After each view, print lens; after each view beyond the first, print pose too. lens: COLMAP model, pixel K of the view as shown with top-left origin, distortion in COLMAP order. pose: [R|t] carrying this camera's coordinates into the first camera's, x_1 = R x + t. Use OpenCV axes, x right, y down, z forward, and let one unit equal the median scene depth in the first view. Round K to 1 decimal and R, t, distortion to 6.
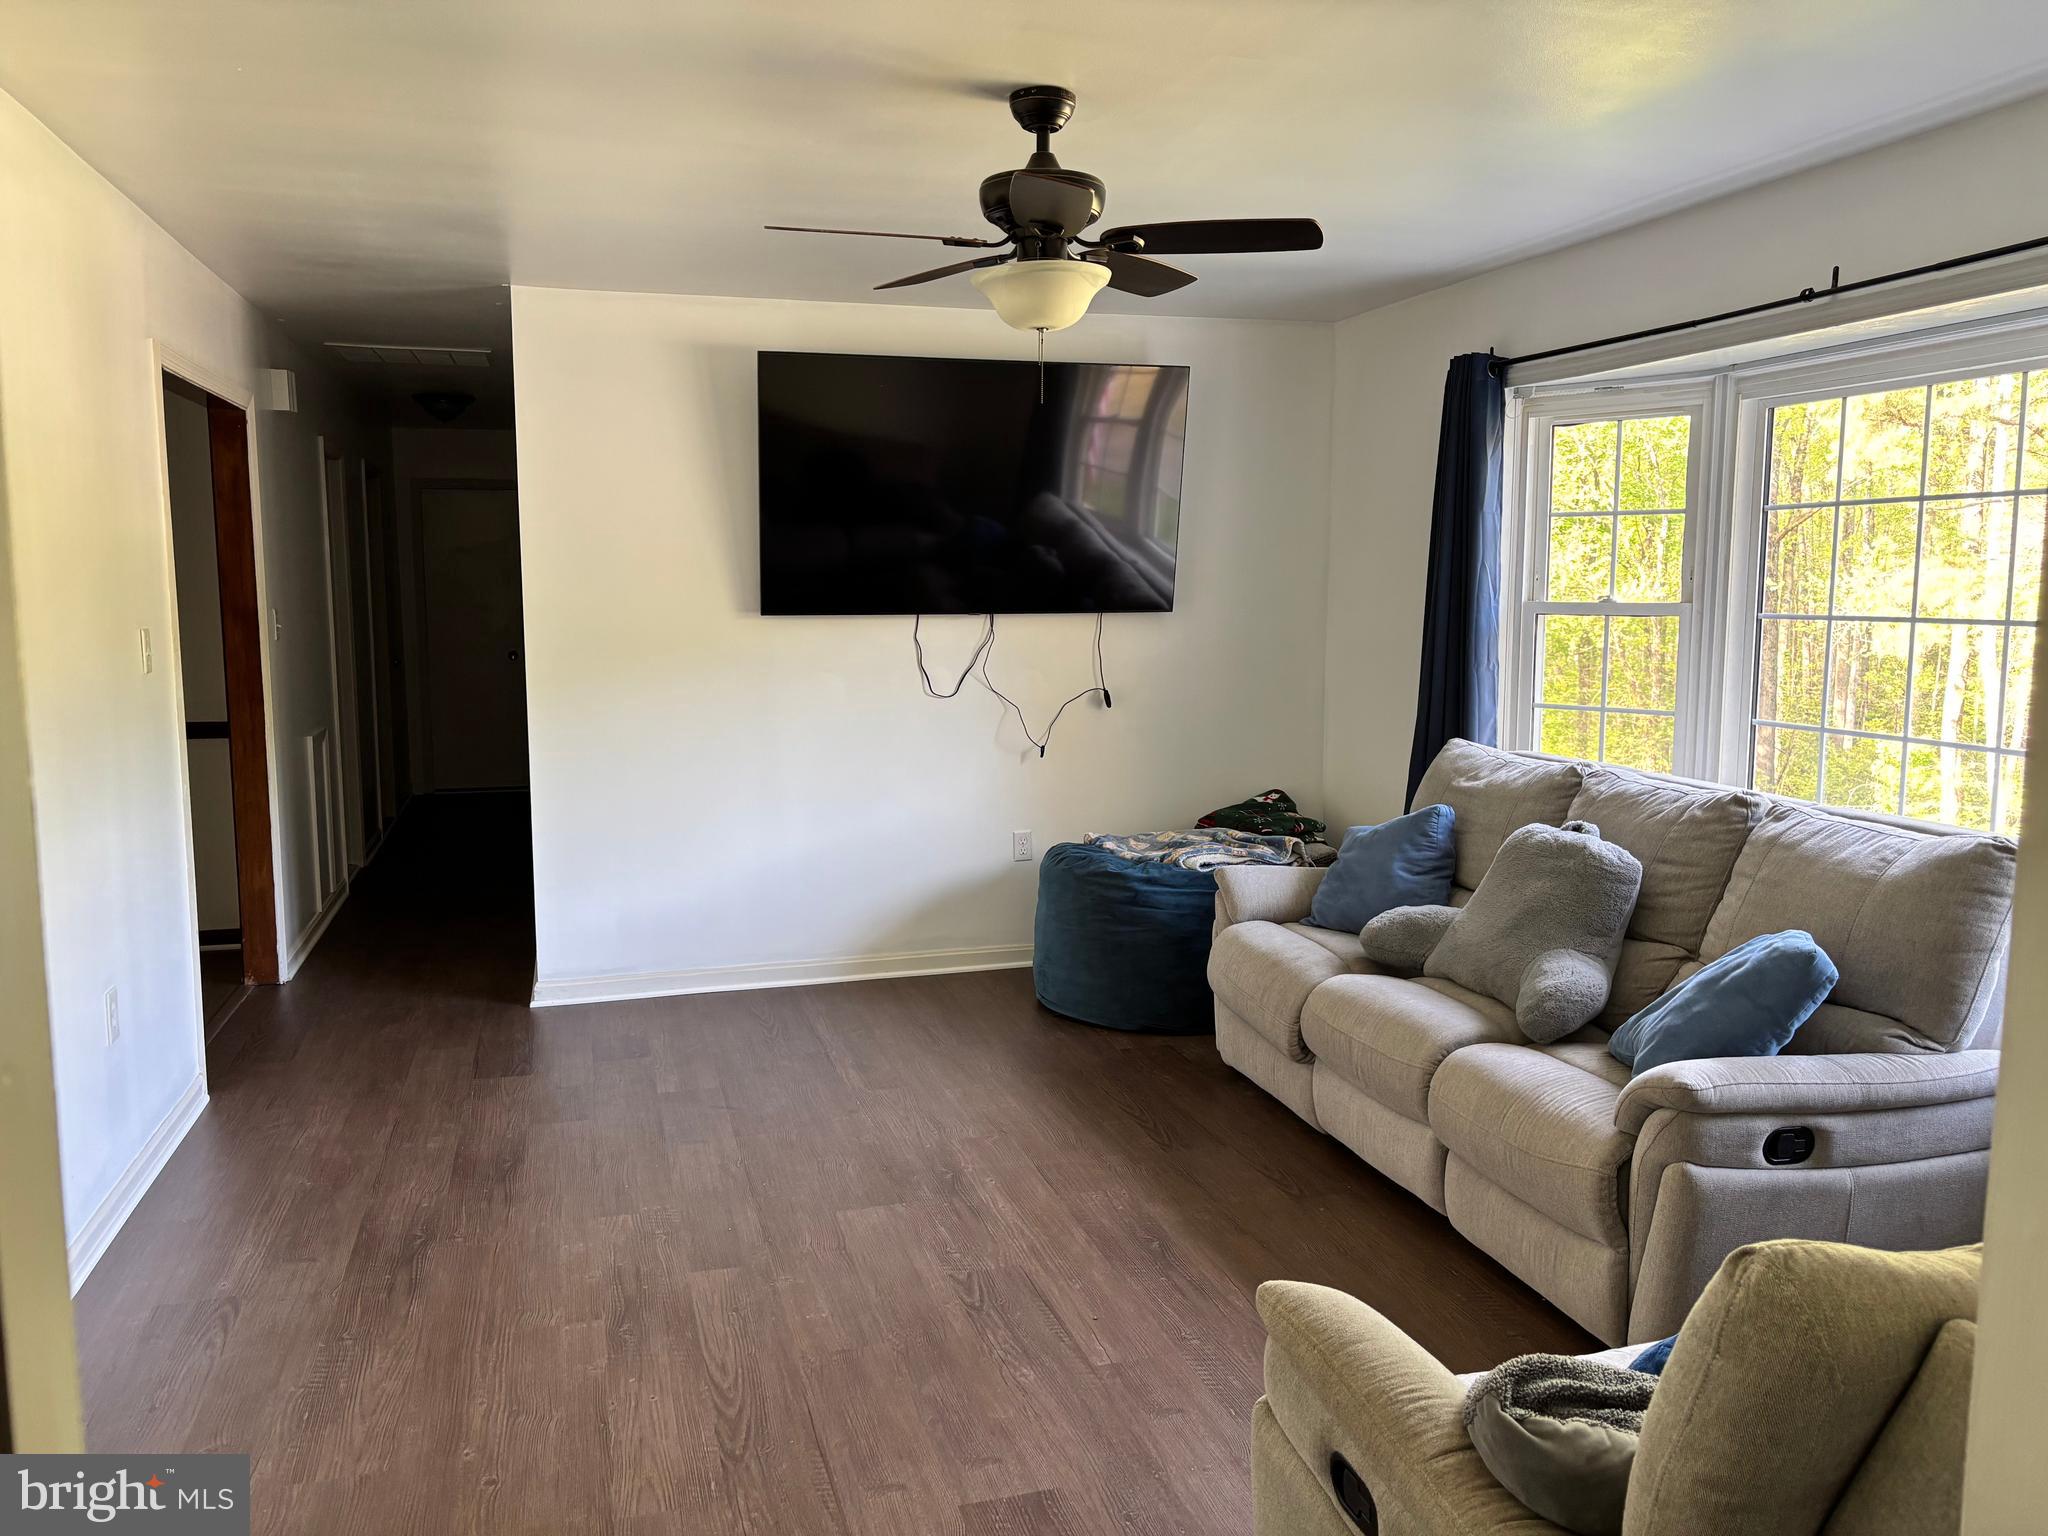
lens RADIAL K [[1549.8, 0, 1017.4], [0, 1549.8, 769.1], [0, 0, 1]] dist [0.054821, -0.068009]
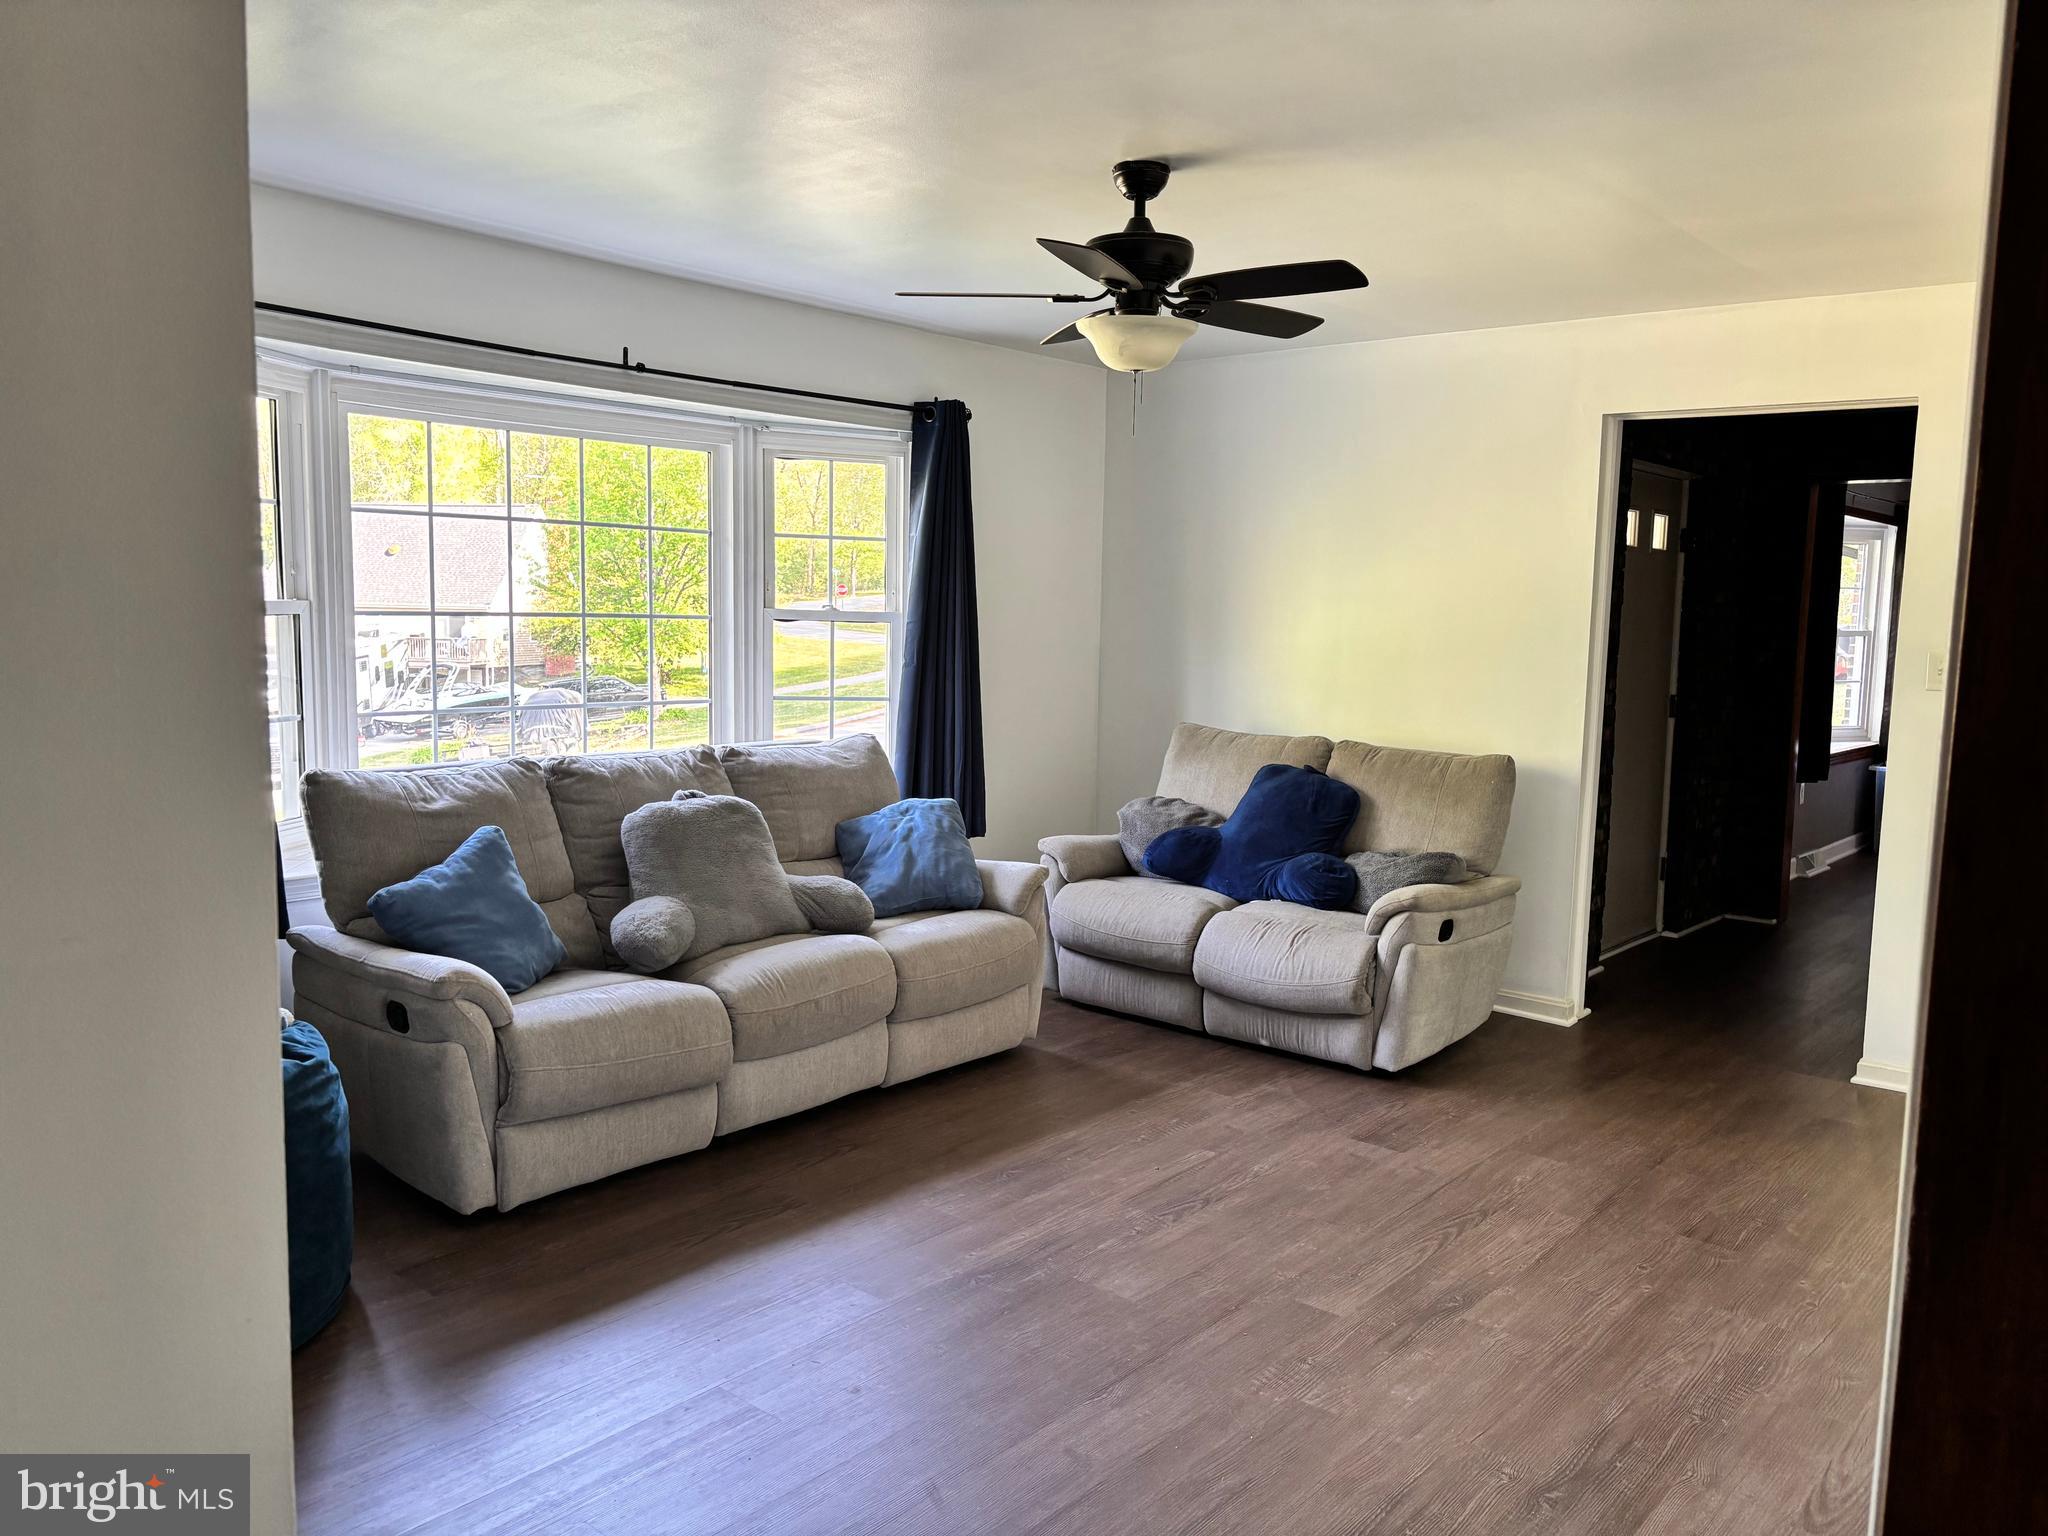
lens RADIAL K [[1527.9, 0, 1025.6], [0, 1527.9, 778.7], [0, 0, 1]] dist [0.044161, -0.062018]
pose [[-0.554299, -0.105092, 0.825656, -0.766647], [0.079613, 0.980754, 0.178281, -0.166453], [-0.828501, 0.164554, -0.535264, 1.461356]]
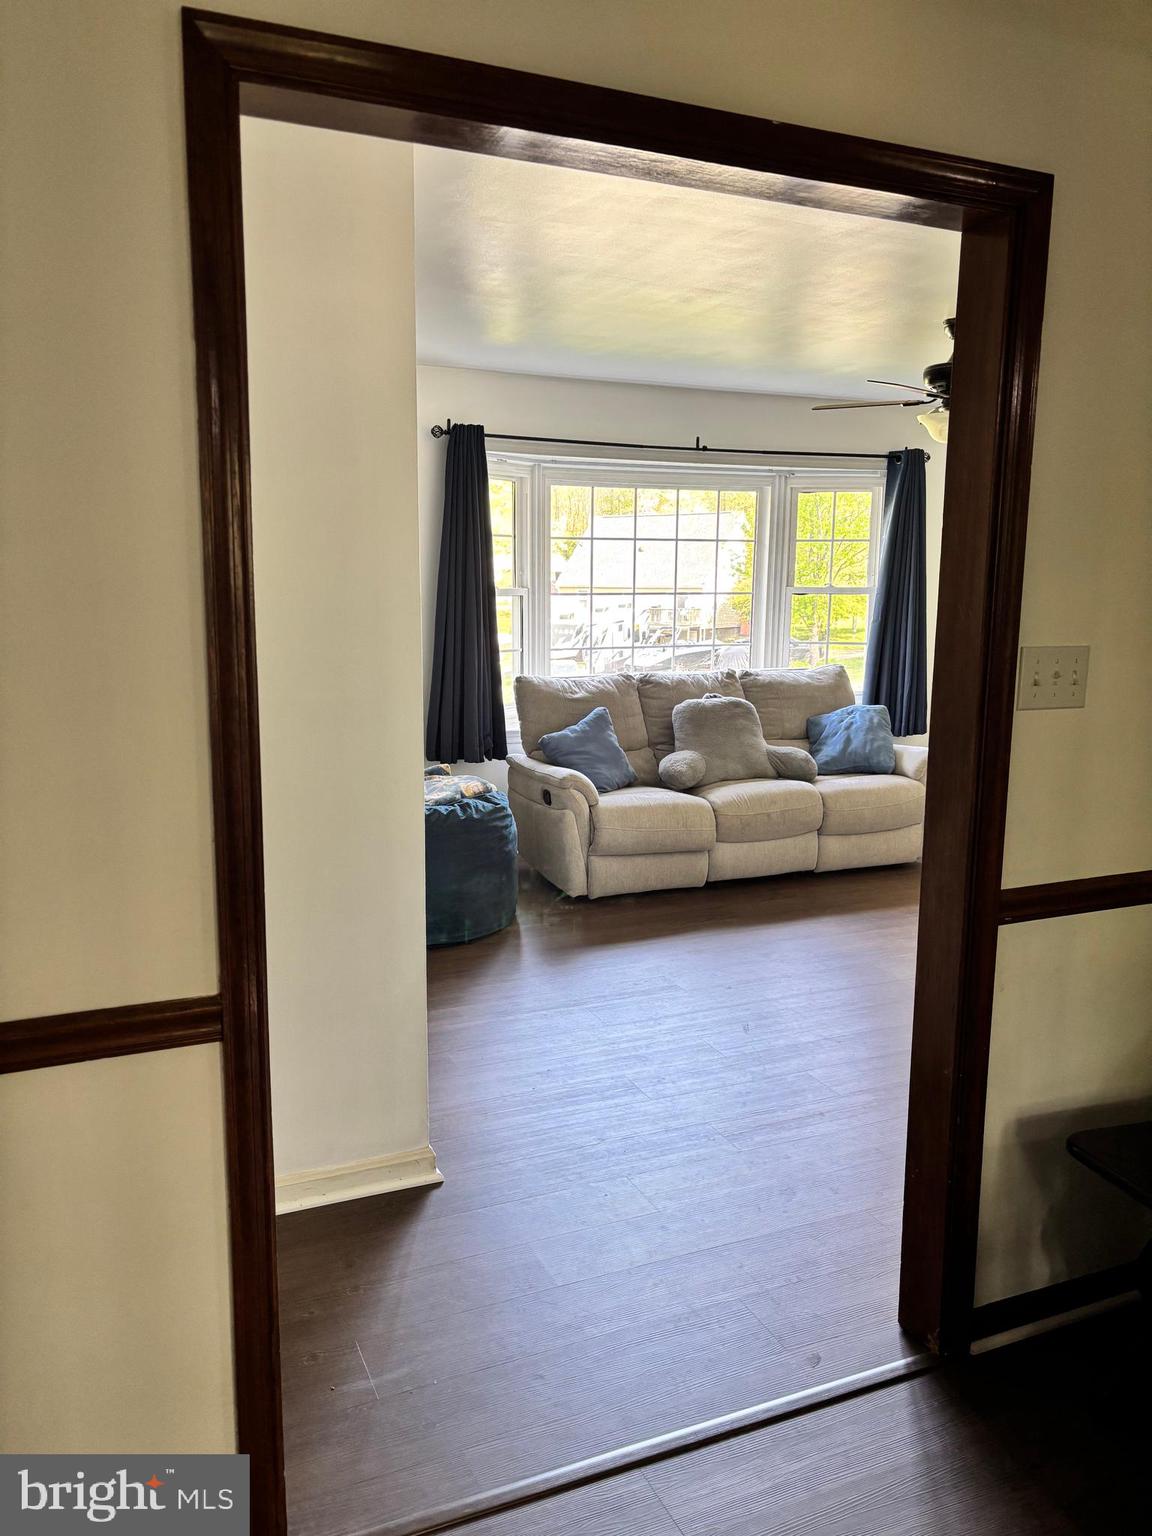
lens RADIAL K [[1180.6, 0, 572.5], [0, 1180.6, 773.7], [0, 0, 1]] dist [0.054000, -0.001045]
pose [[-0.132687, -0.165391, 0.977261, -1.211957], [0.114470, 0.976825, 0.180859, -0.173351], [-0.984526, 0.135865, -0.110679, 1.425158]]
